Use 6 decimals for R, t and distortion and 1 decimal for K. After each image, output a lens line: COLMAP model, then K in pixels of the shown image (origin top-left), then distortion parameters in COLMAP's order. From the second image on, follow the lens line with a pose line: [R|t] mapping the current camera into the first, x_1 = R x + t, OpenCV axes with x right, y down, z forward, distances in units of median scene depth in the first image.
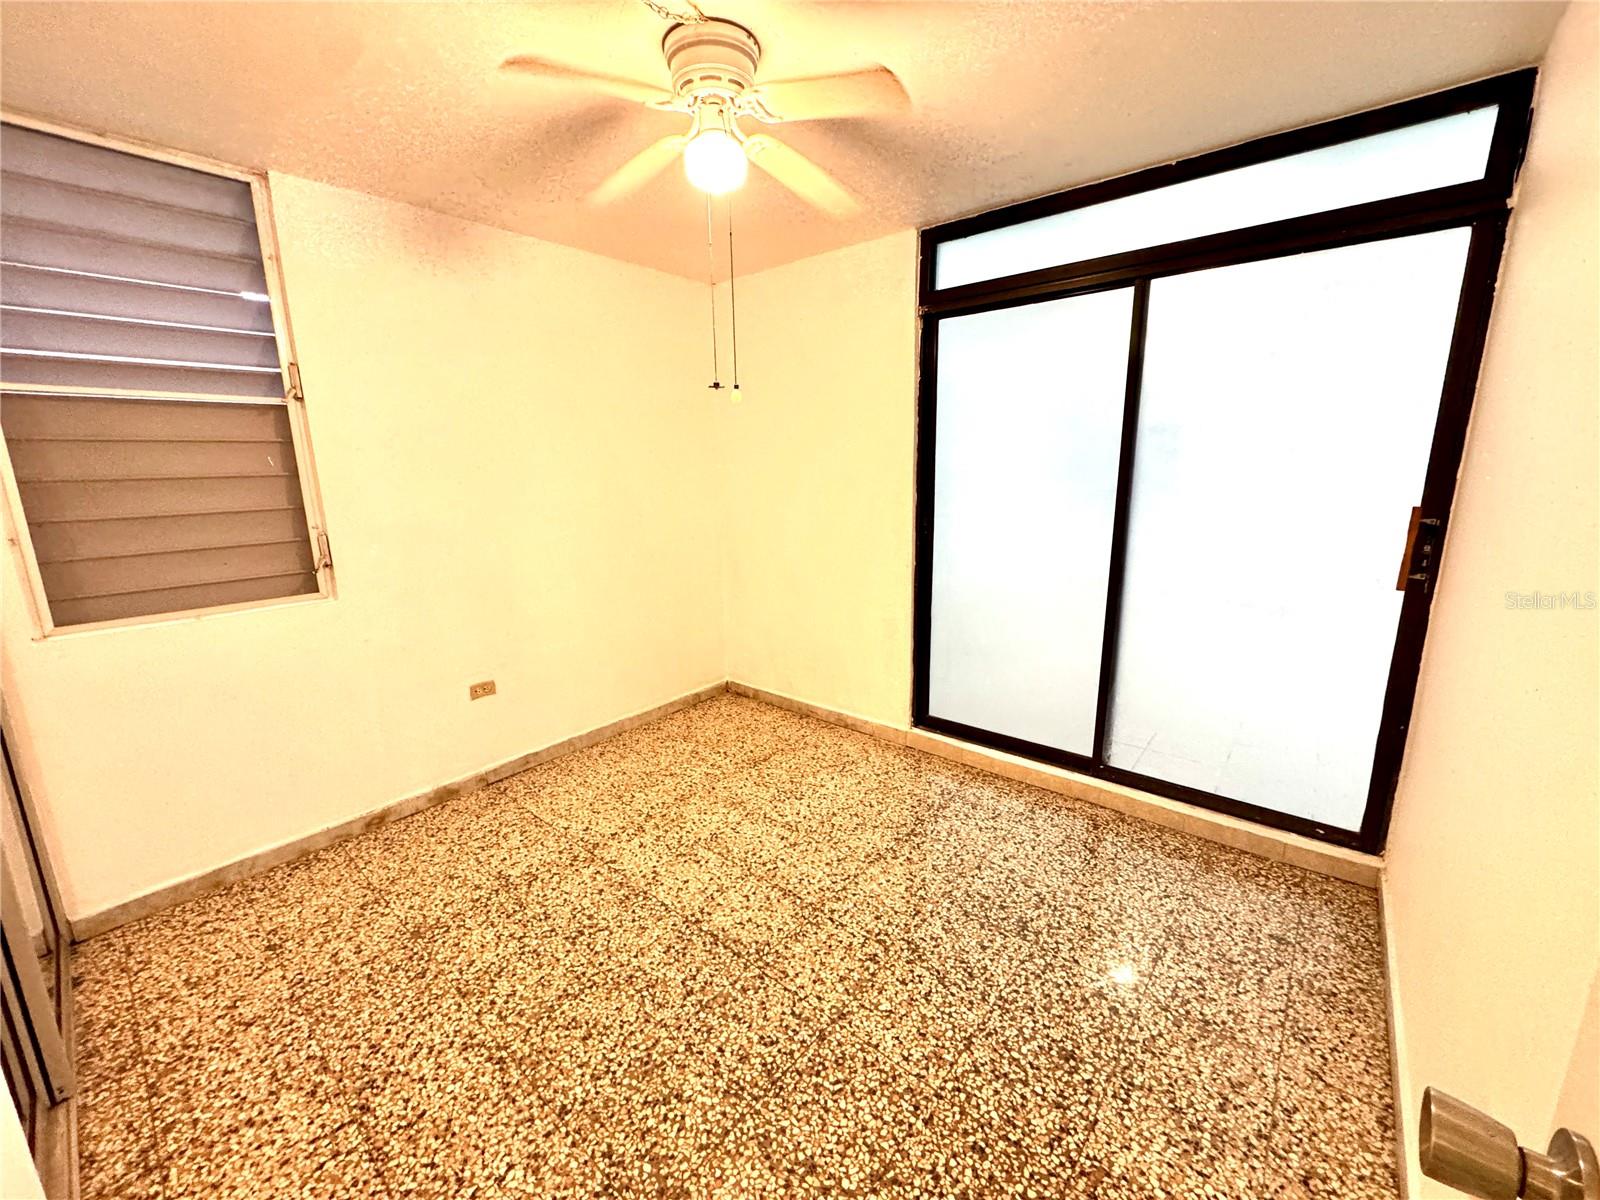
lens RADIAL K [[638.1, 0, 797.8], [0, 638.1, 592.9], [0, 0, 1]] dist [-0.003330, 0.000070]
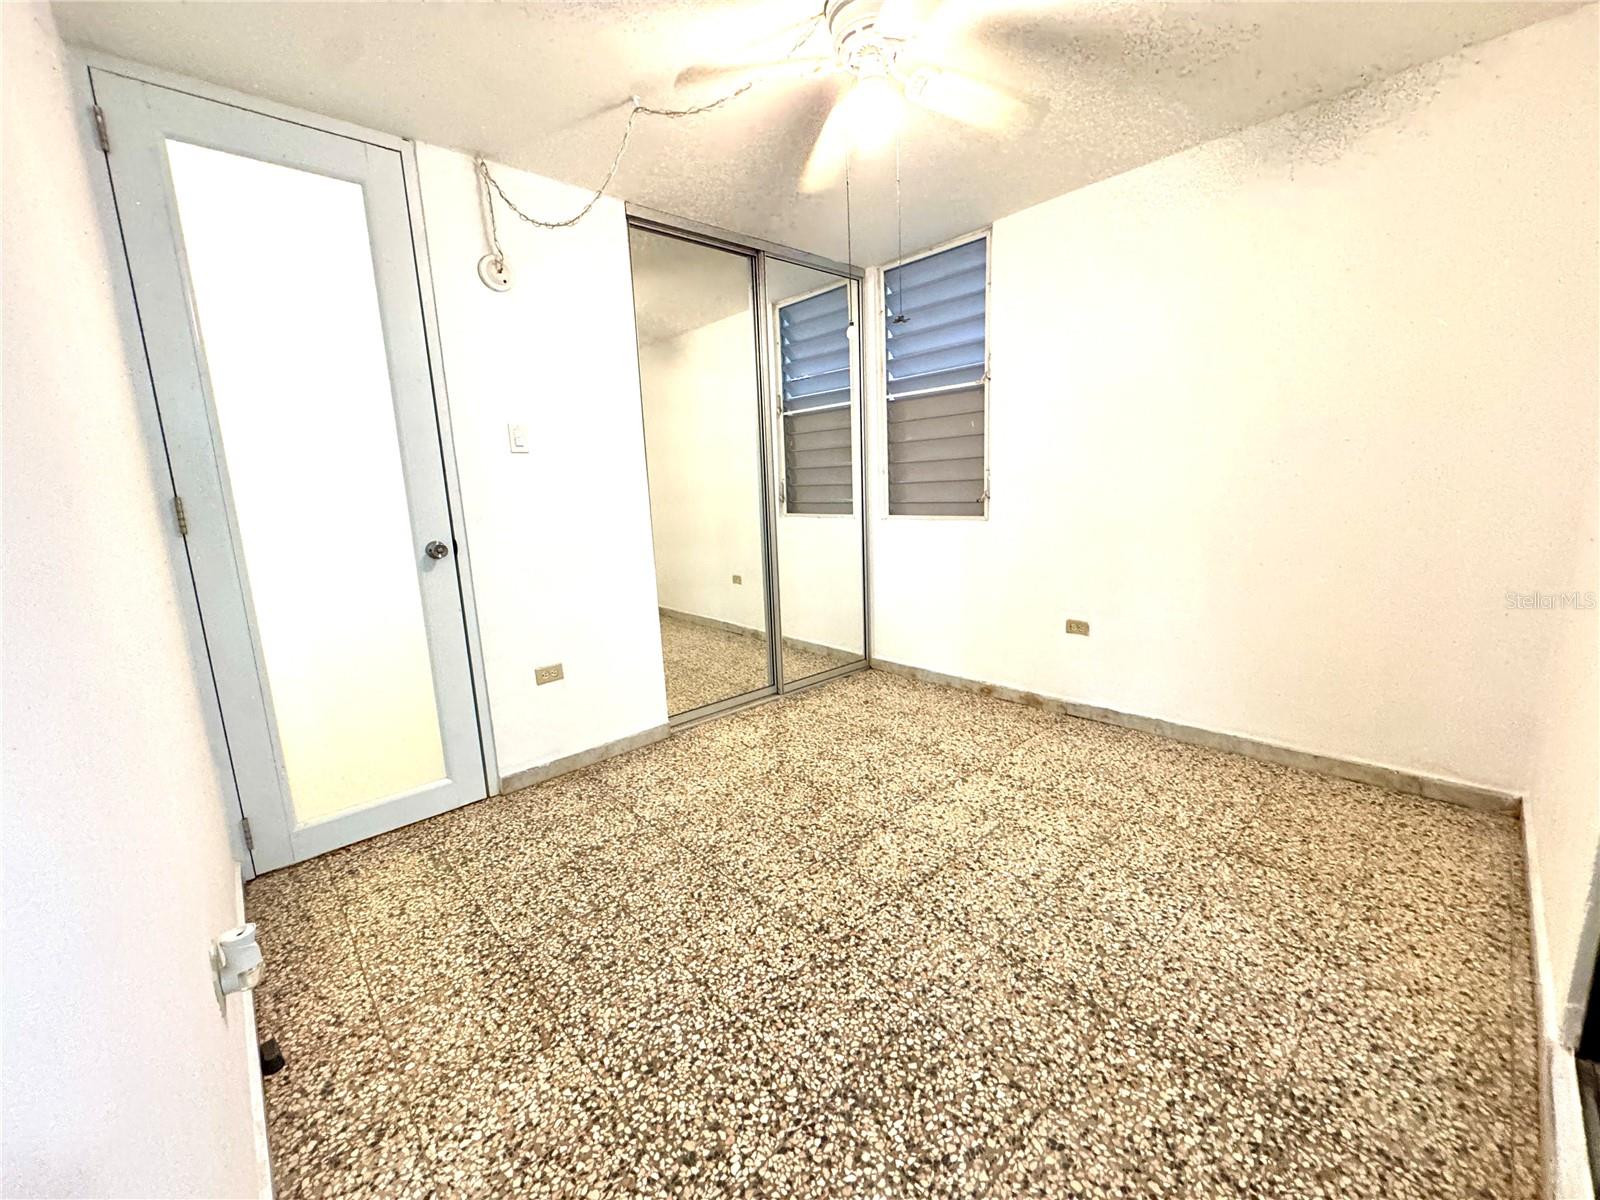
lens RADIAL K [[638.1, 0, 797.8], [0, 638.1, 592.9], [0, 0, 1]] dist [-0.003330, 0.000070]
pose [[-0.117681, 0.188410, -0.975014, 1.070831], [-0.156280, 0.966088, 0.205548, -0.091691], [0.980677, 0.176565, -0.084245, 1.103490]]
